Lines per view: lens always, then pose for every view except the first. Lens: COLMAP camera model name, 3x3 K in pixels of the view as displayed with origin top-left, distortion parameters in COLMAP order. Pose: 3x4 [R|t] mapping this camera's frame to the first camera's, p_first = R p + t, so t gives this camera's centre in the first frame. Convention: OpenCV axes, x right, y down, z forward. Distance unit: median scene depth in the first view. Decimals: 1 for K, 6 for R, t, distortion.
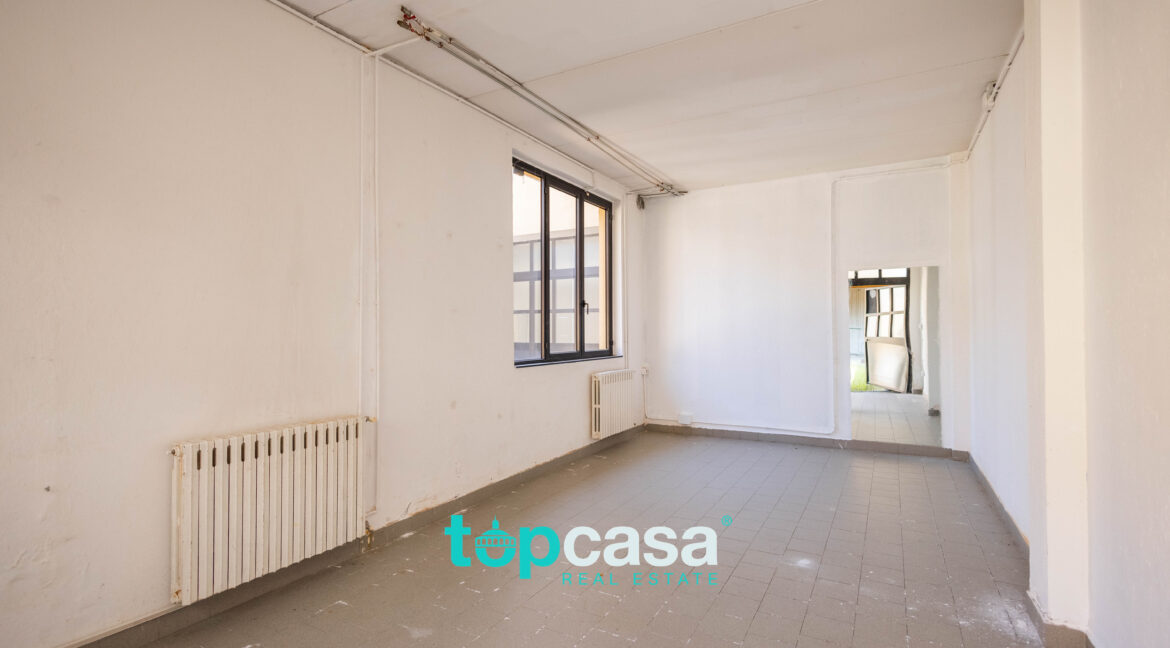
lens RADIAL K [[535.1, 0, 584.4], [0, 535.1, 323.3], [0, 0, 1]] dist [-0.002363, 0.000289]
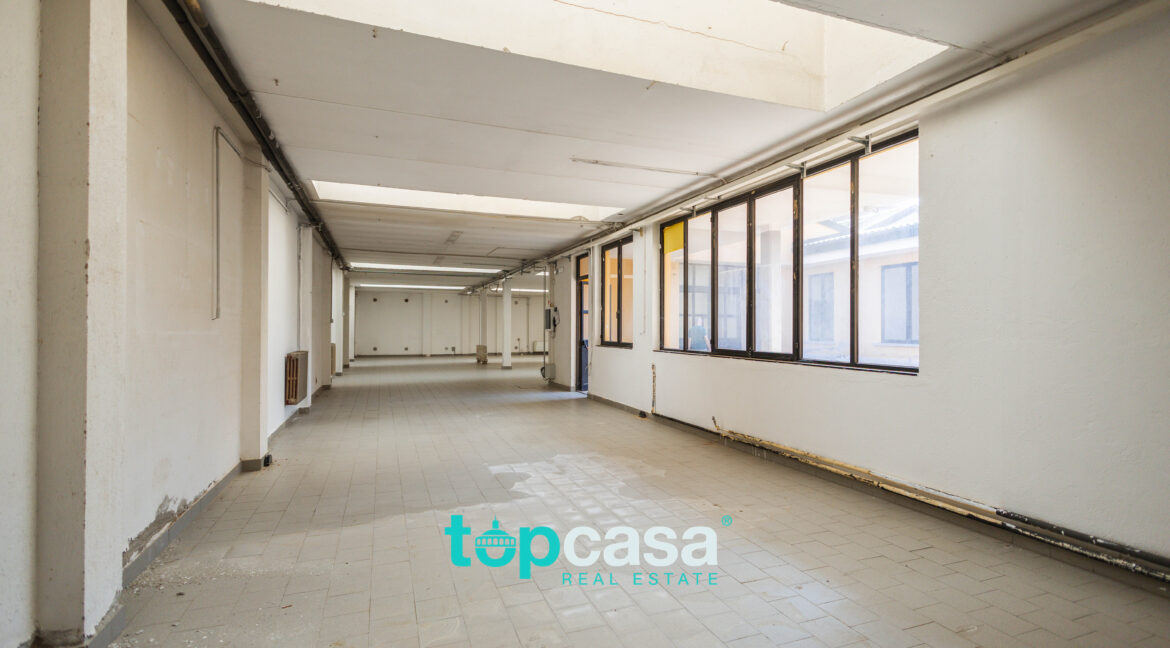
lens RADIAL K [[535.1, 0, 584.4], [0, 535.1, 325.2], [0, 0, 1]] dist [-0.002363, 0.000289]
pose [[-0.628586, 0.006614, -0.777712, 1.011174], [0.015675, 0.999868, -0.004167, 0.003382], [0.777582, -0.014810, -0.628607, 1.429335]]
